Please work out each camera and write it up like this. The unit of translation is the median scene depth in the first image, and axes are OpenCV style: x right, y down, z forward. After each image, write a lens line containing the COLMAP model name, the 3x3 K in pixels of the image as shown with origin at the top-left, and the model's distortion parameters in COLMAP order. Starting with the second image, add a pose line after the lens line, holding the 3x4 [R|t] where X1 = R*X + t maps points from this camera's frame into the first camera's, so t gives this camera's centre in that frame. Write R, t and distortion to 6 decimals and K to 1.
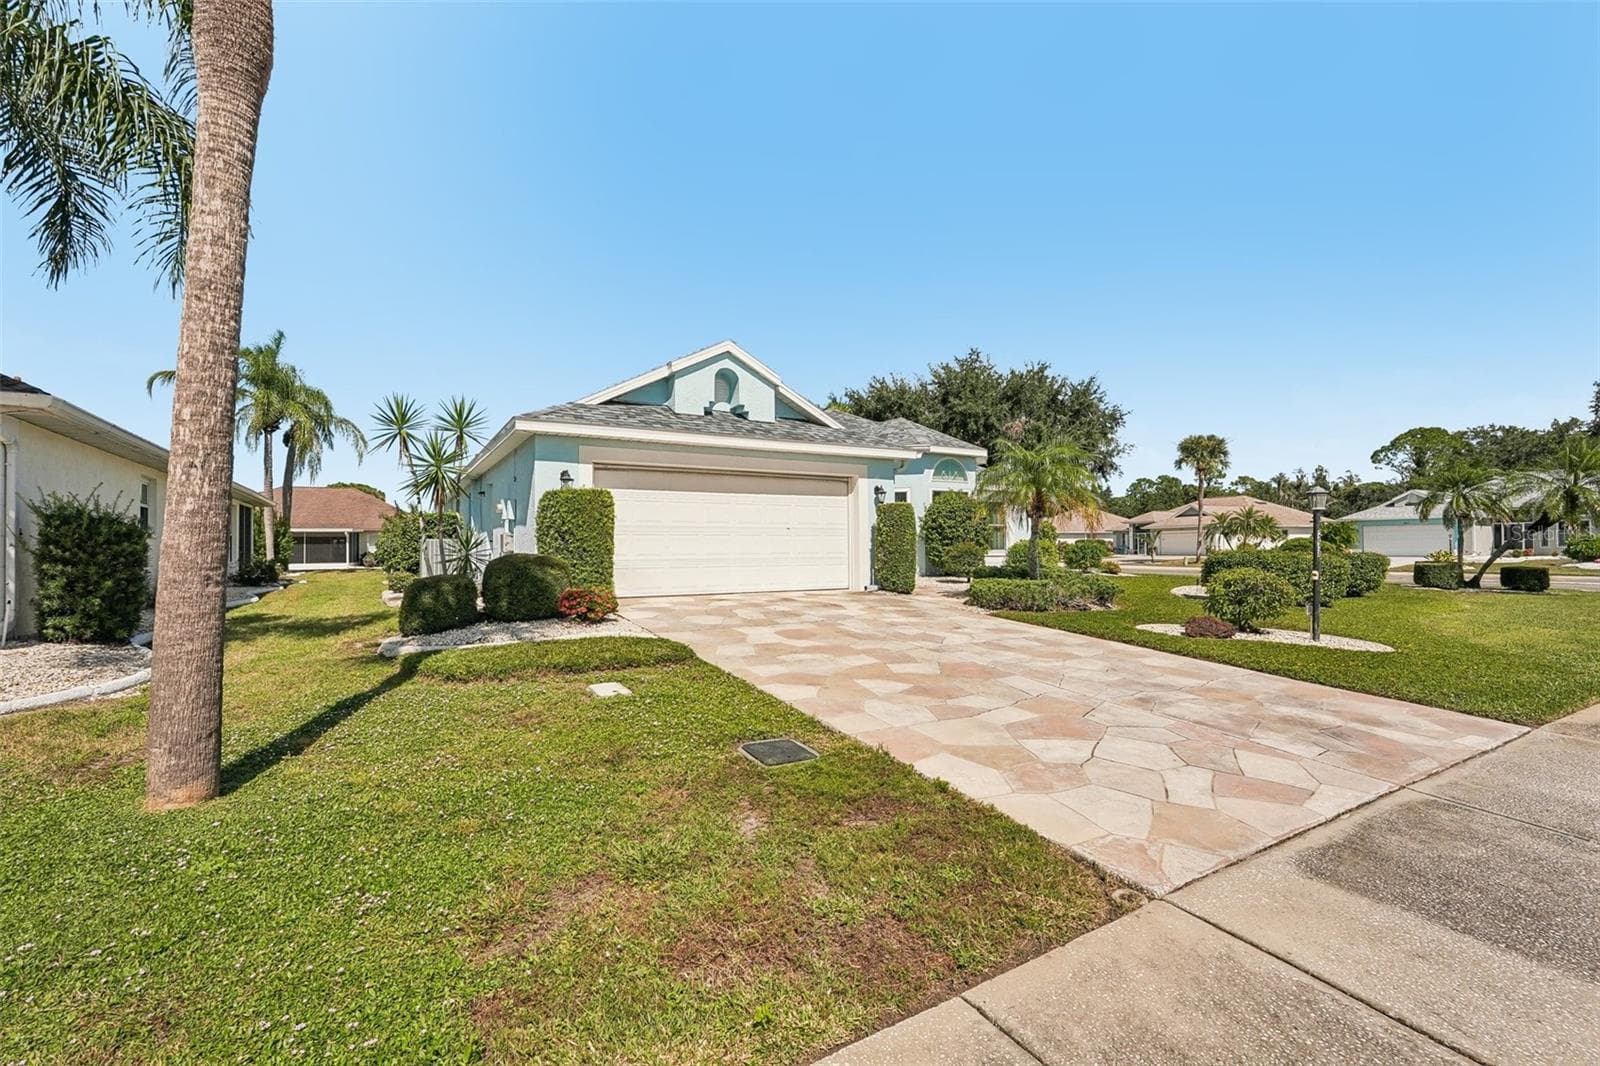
lens RADIAL K [[711.3, 0, 802.1], [0, 711.3, 536.7], [0, 0, 1]] dist [-0.019963, 0.012212]
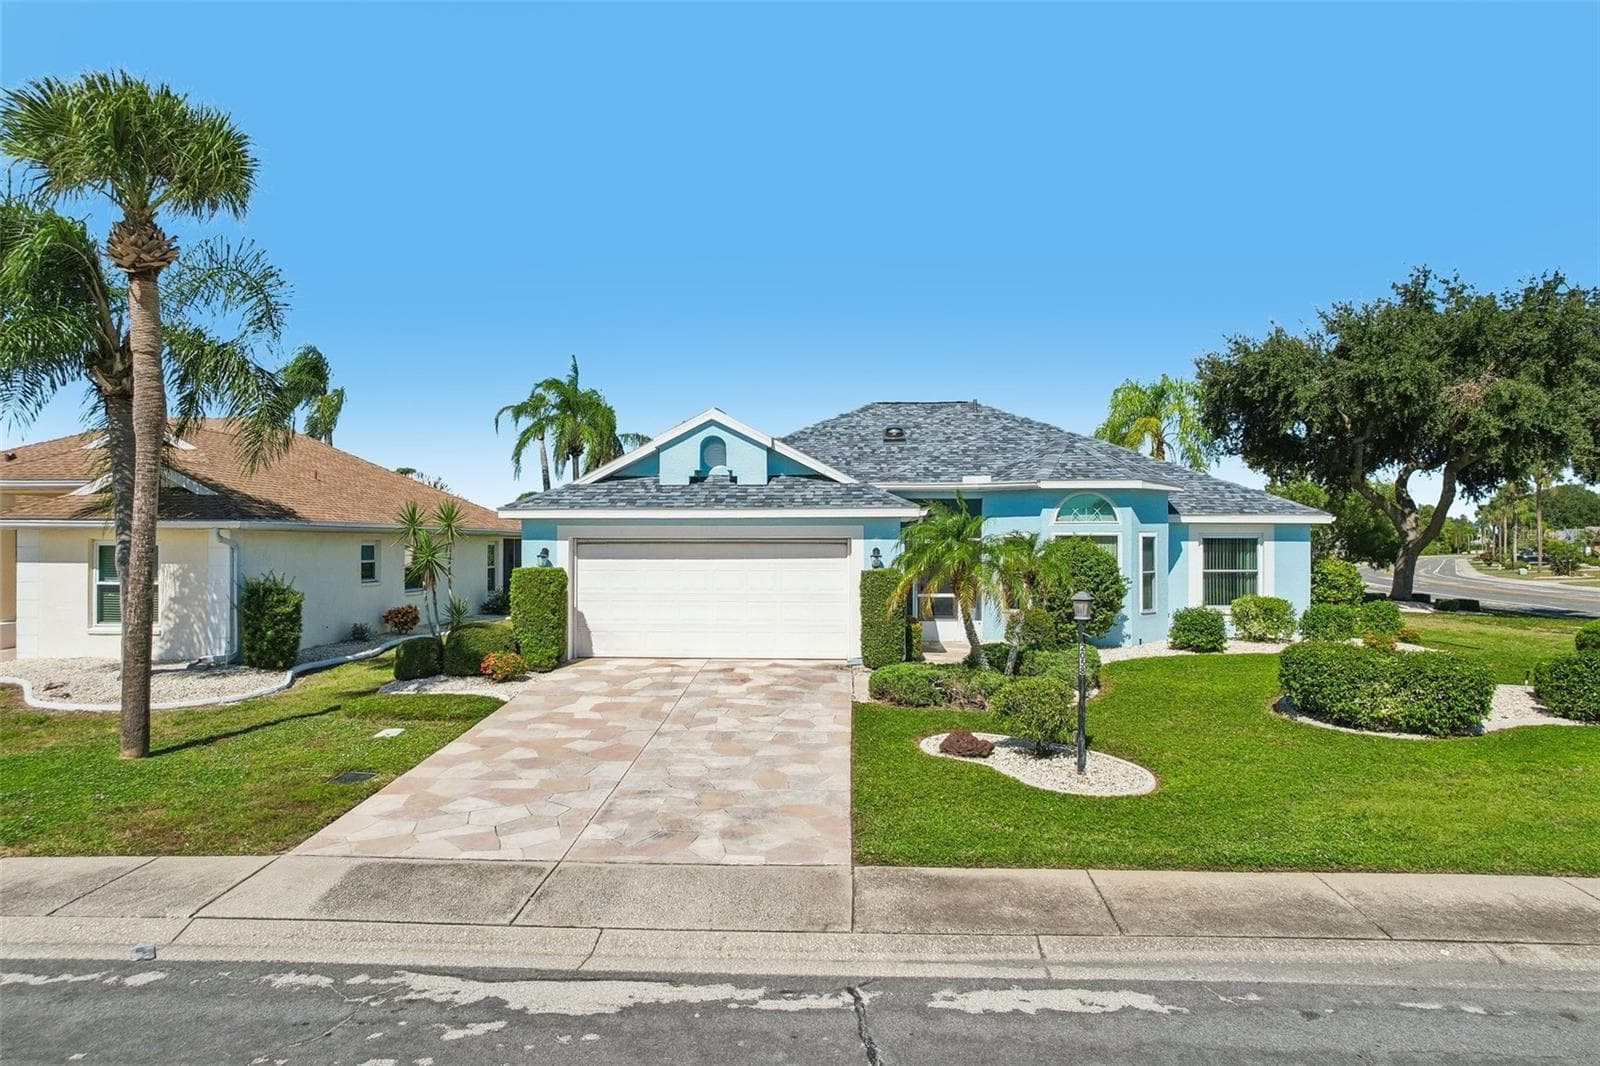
lens RADIAL K [[1032.0, 0, 800.0], [0, 1032.0, 533.0], [0, 0, 1]] dist [-0.080180, 0.070465]
pose [[0.827592, 0.000220, -0.561330, 1.038337], [0.005295, 0.999952, 0.008199, -0.138852], [0.561305, -0.009758, 0.827551, -0.183839]]
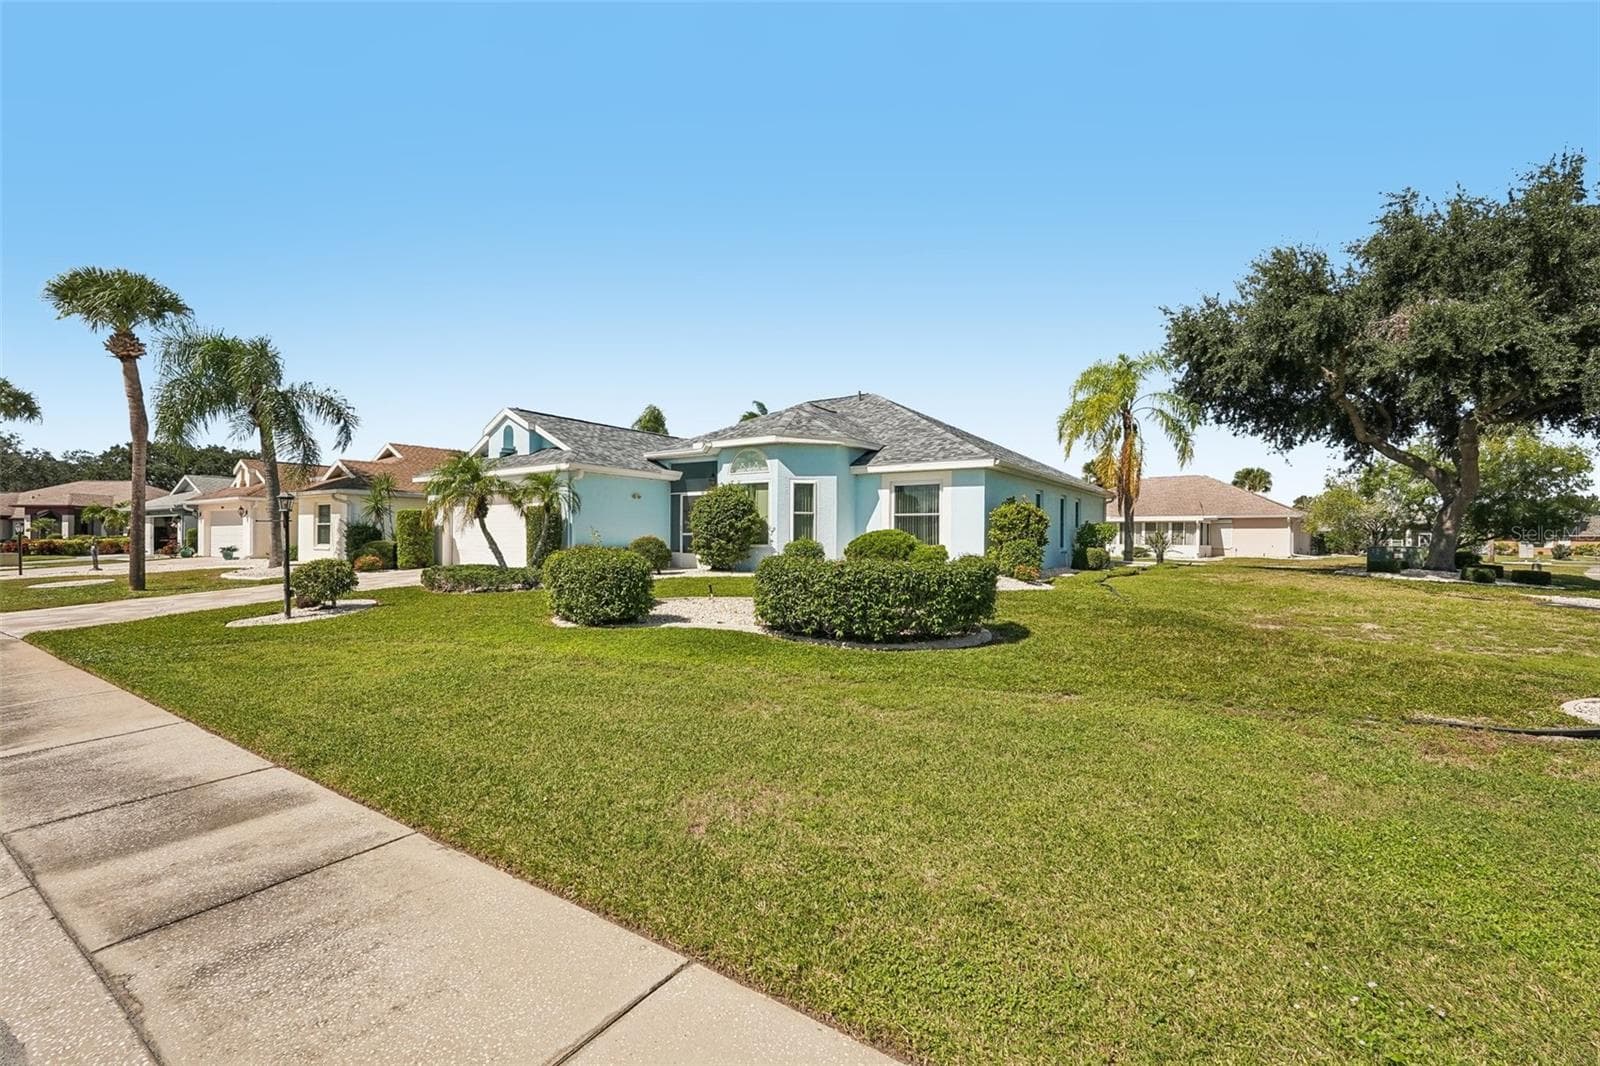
lens RADIAL K [[711.3, 0, 802.1], [0, 711.3, 536.7], [0, 0, 1]] dist [-0.019963, 0.012212]
pose [[0.408824, 0.003580, -0.912606, 2.016458], [0.006854, 0.999952, 0.006993, 0.004356], [0.912588, -0.009114, 0.408780, 1.202894]]
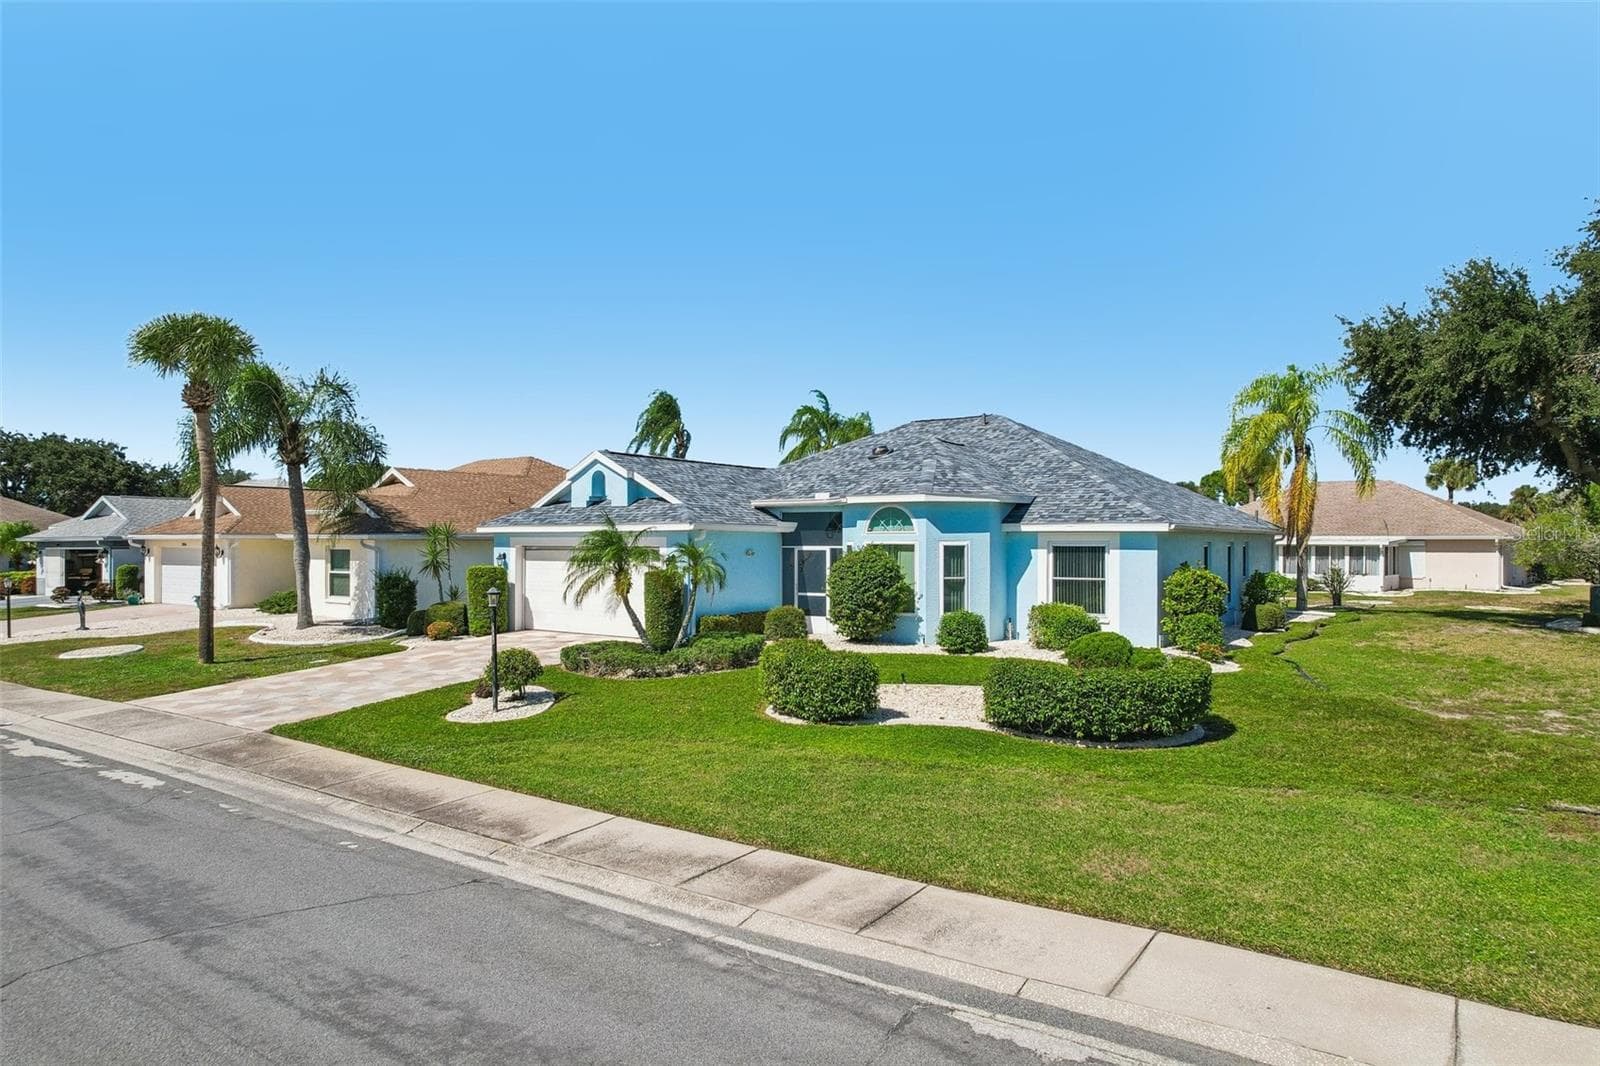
lens RADIAL K [[1032.0, 0, 800.0], [0, 1032.0, 533.0], [0, 0, 1]] dist [-0.080180, 0.070465]
pose [[0.400544, -0.001527, -0.916276, 2.368203], [0.013400, 0.999901, 0.004191, -0.151301], [0.916179, -0.013957, 0.400525, 0.709655]]
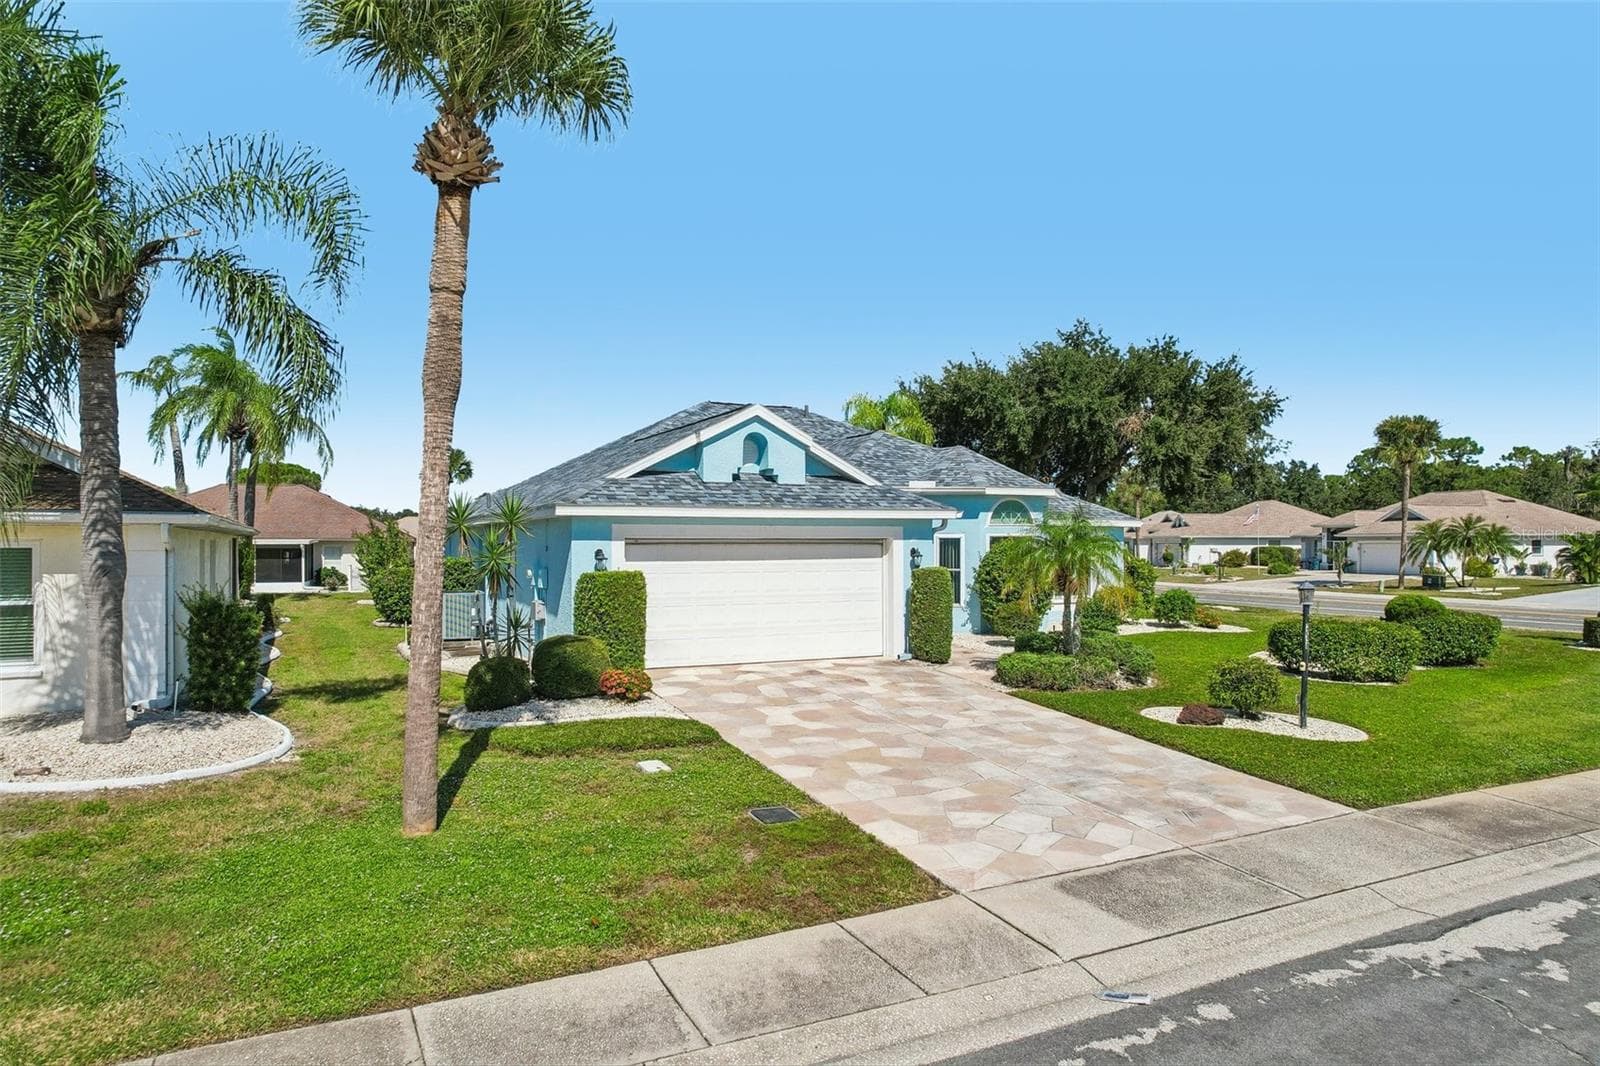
lens RADIAL K [[1032.0, 0, 800.0], [0, 1032.0, 533.0], [0, 0, 1]] dist [-0.080180, 0.070465]
pose [[0.996845, 0.004956, -0.079219, 0.086827], [-0.004173, 0.999941, 0.010050, -0.142783], [0.079264, -0.009688, 0.996807, -0.521609]]
